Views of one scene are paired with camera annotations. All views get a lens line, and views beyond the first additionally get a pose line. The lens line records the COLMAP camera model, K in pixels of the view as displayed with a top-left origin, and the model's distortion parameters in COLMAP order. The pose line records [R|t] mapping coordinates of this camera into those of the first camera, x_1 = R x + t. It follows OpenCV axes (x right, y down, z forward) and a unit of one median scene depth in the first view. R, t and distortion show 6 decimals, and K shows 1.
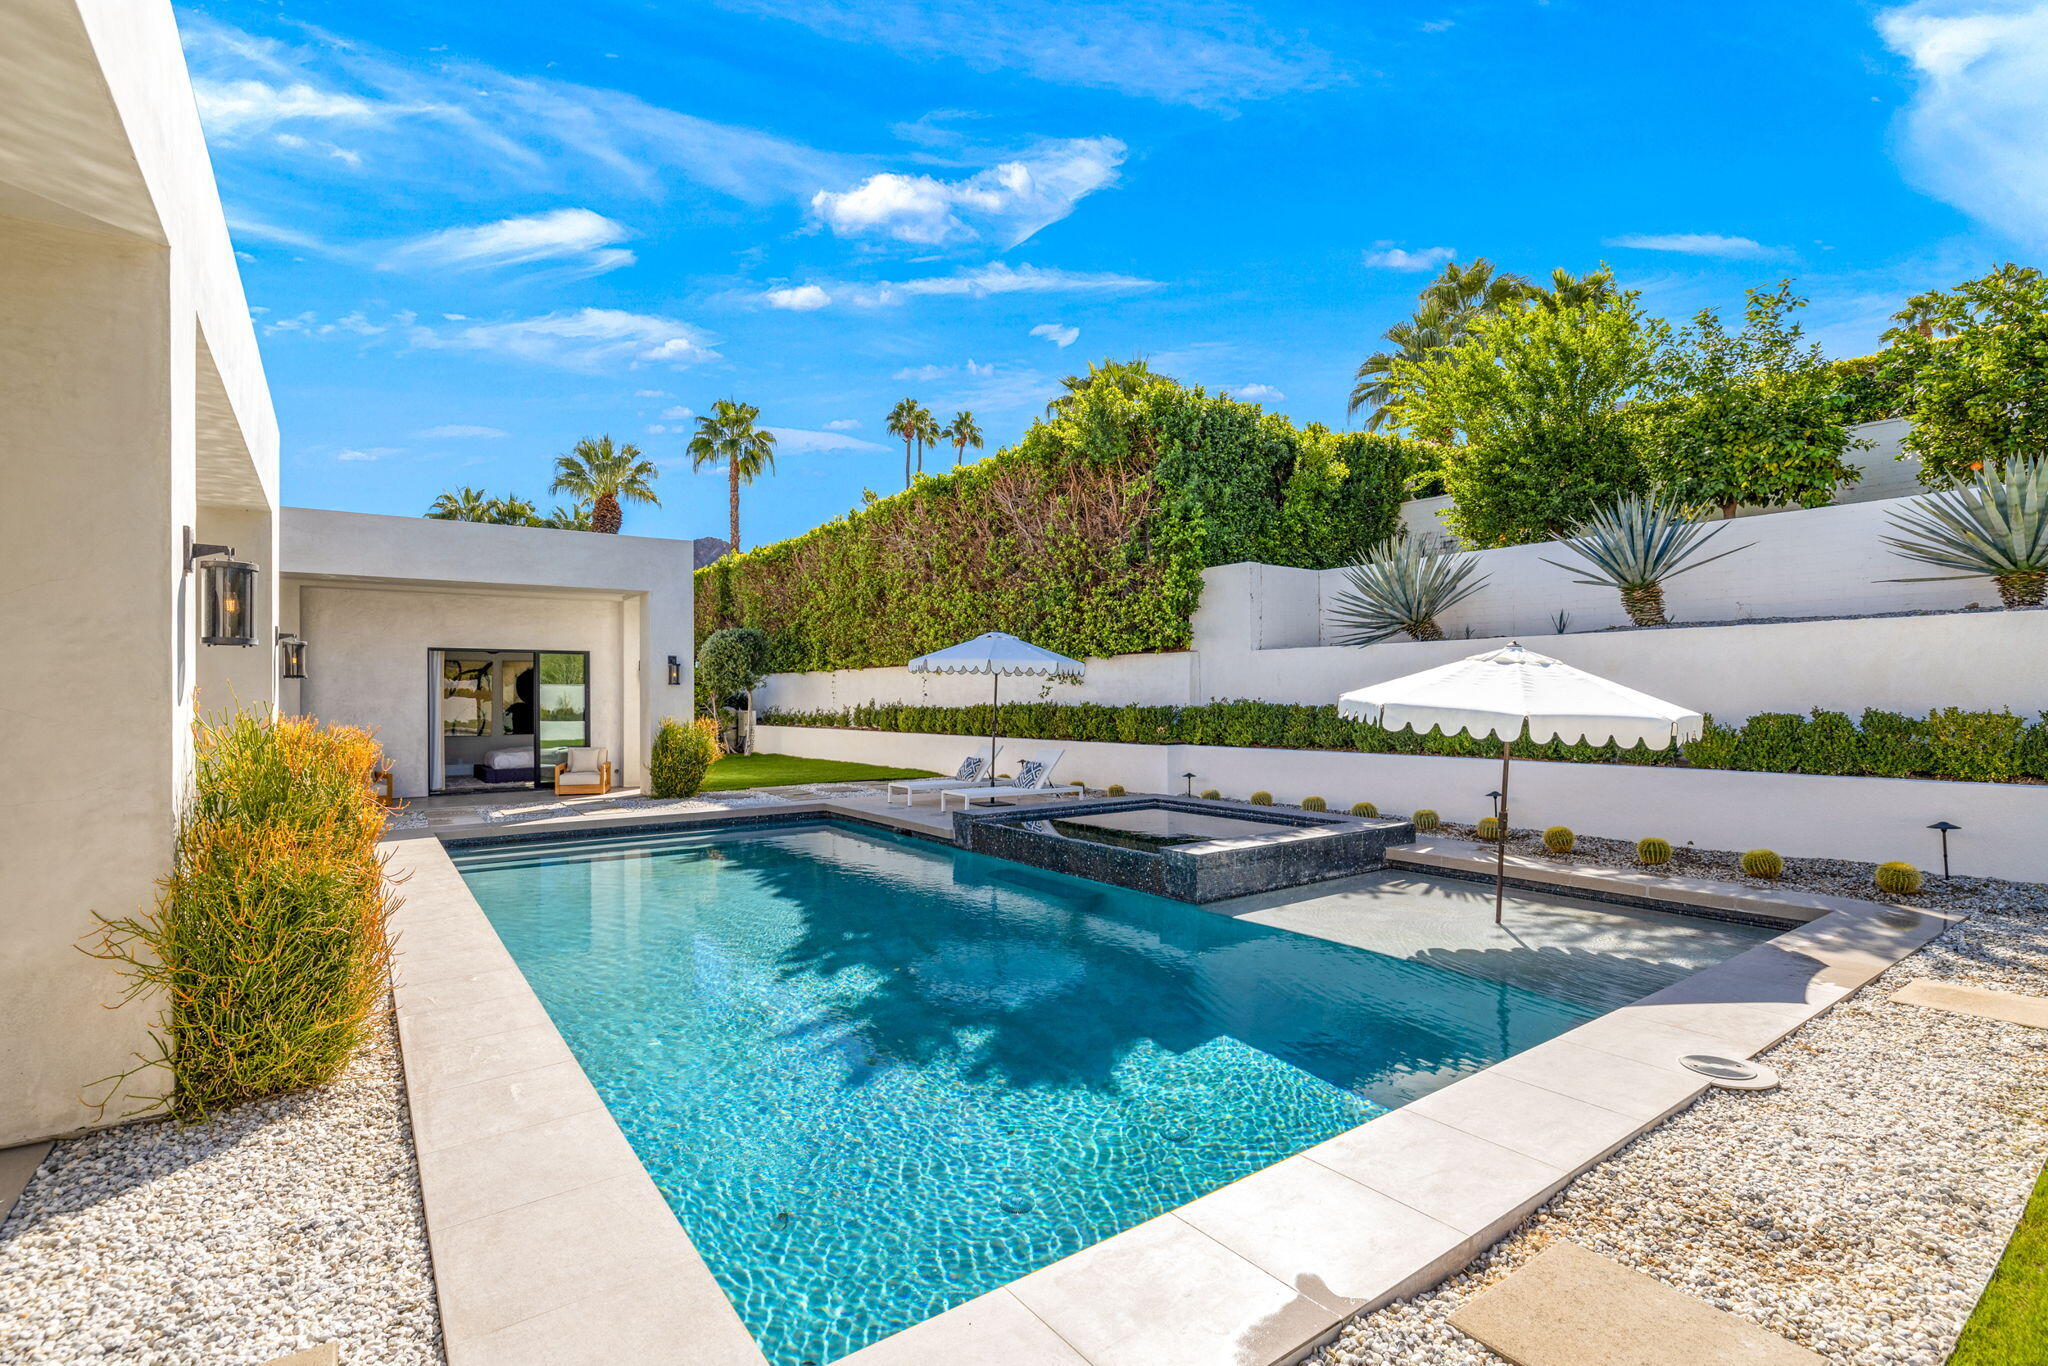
lens RADIAL K [[946.3, 0, 1038.5], [0, 946.3, 680.8], [0, 0, 1]] dist [-0.002512, -0.000047]
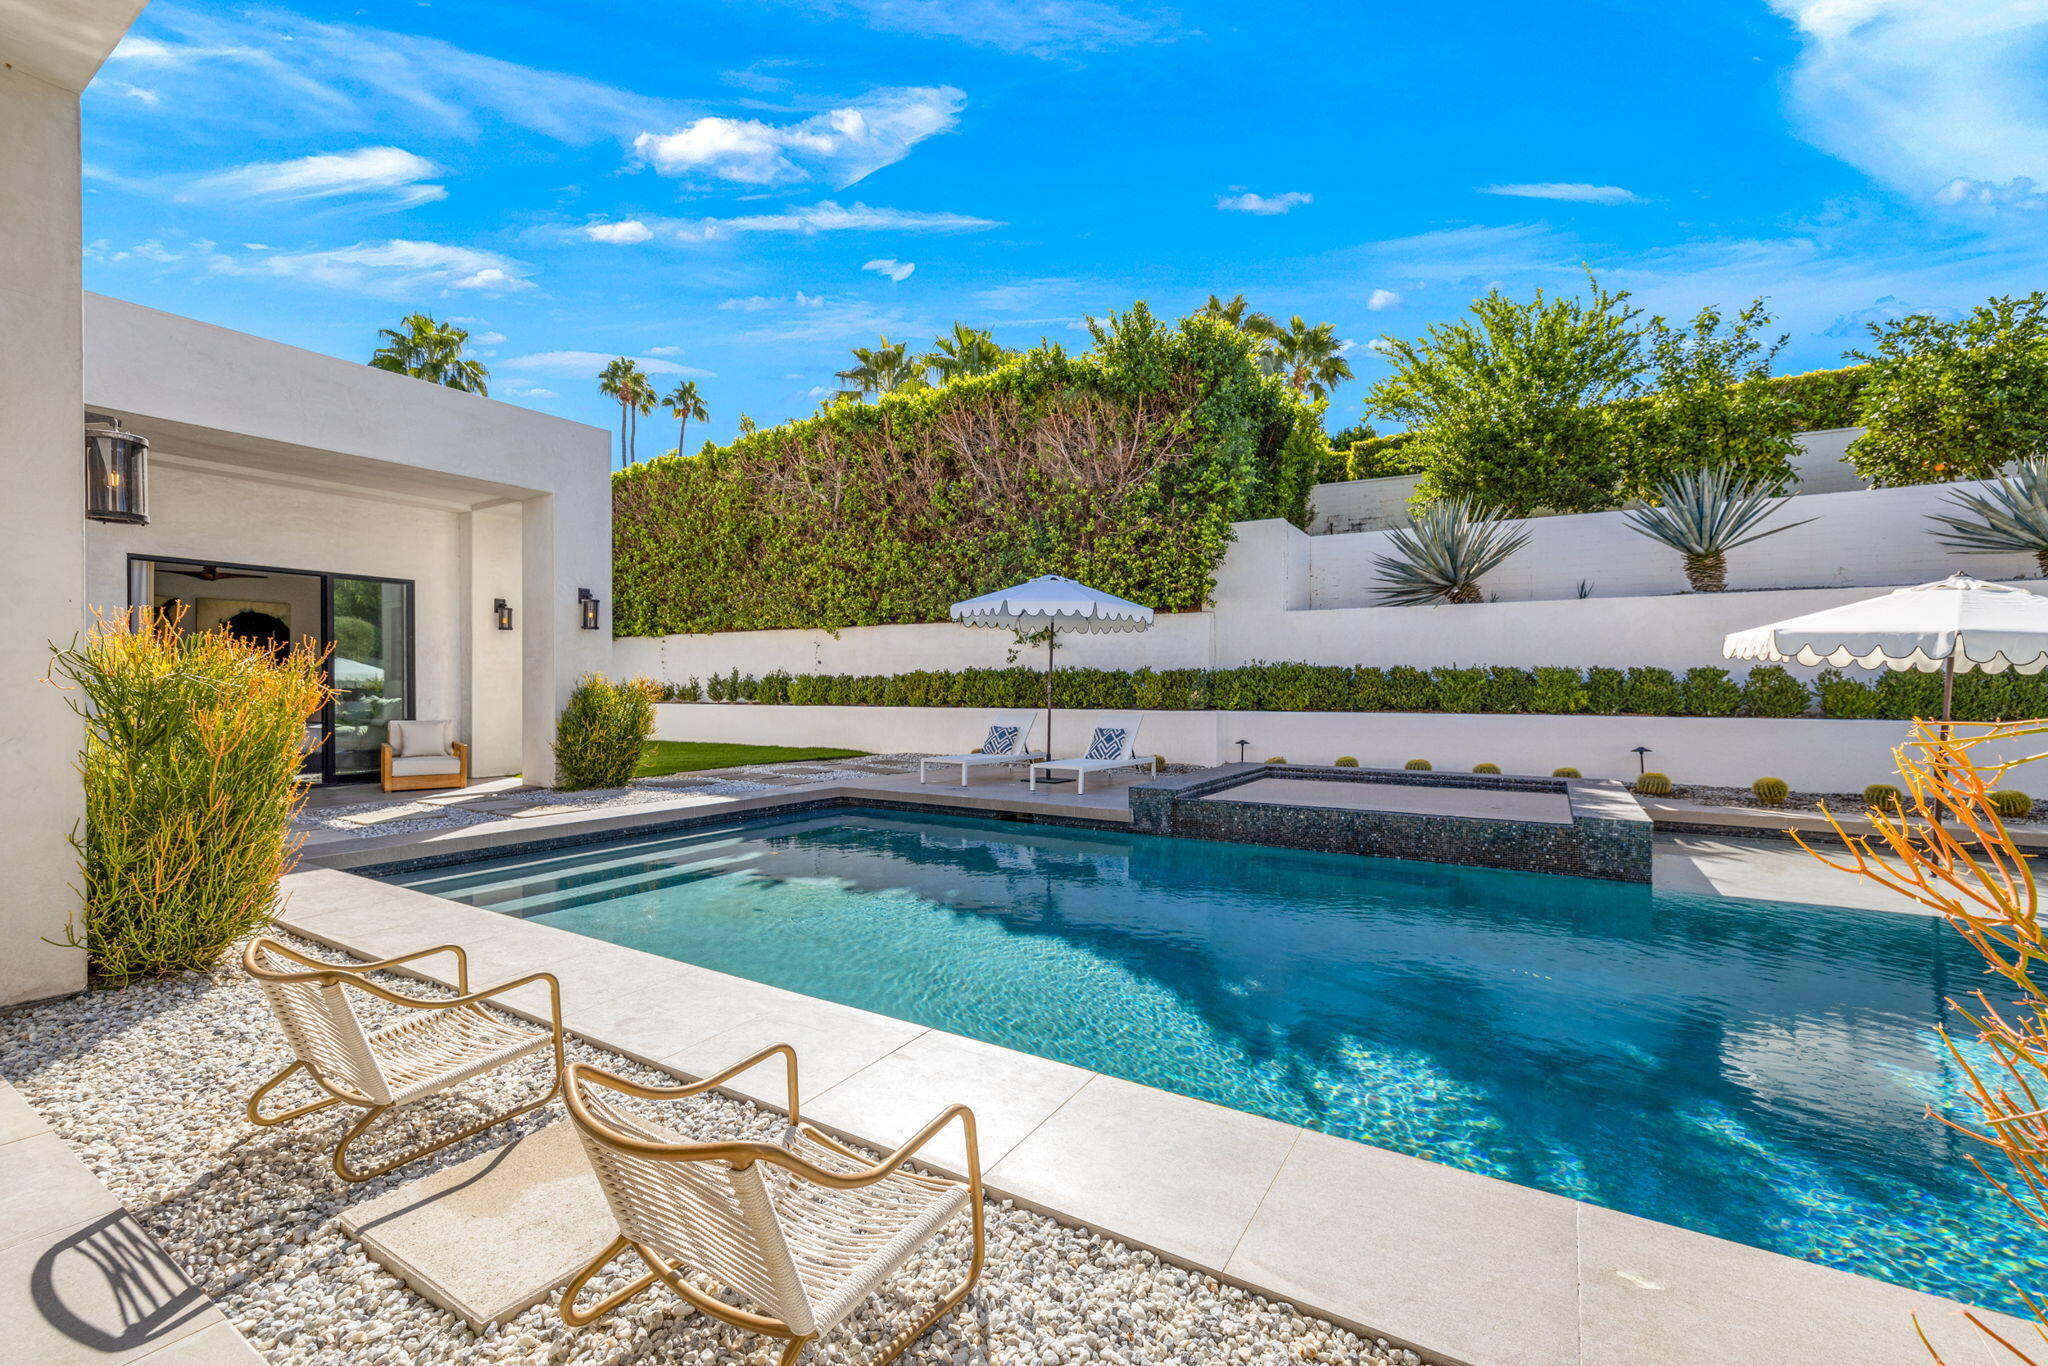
lens RADIAL K [[854.4, 0, 1032.9], [0, 854.4, 693.5], [0, 0, 1]] dist [0.003541, 0.000560]
pose [[0.928023, 0.004542, 0.372494, -0.313007], [-0.012572, 0.999738, 0.019131, 0.035535], [-0.372310, -0.022437, 0.927837, 0.277133]]
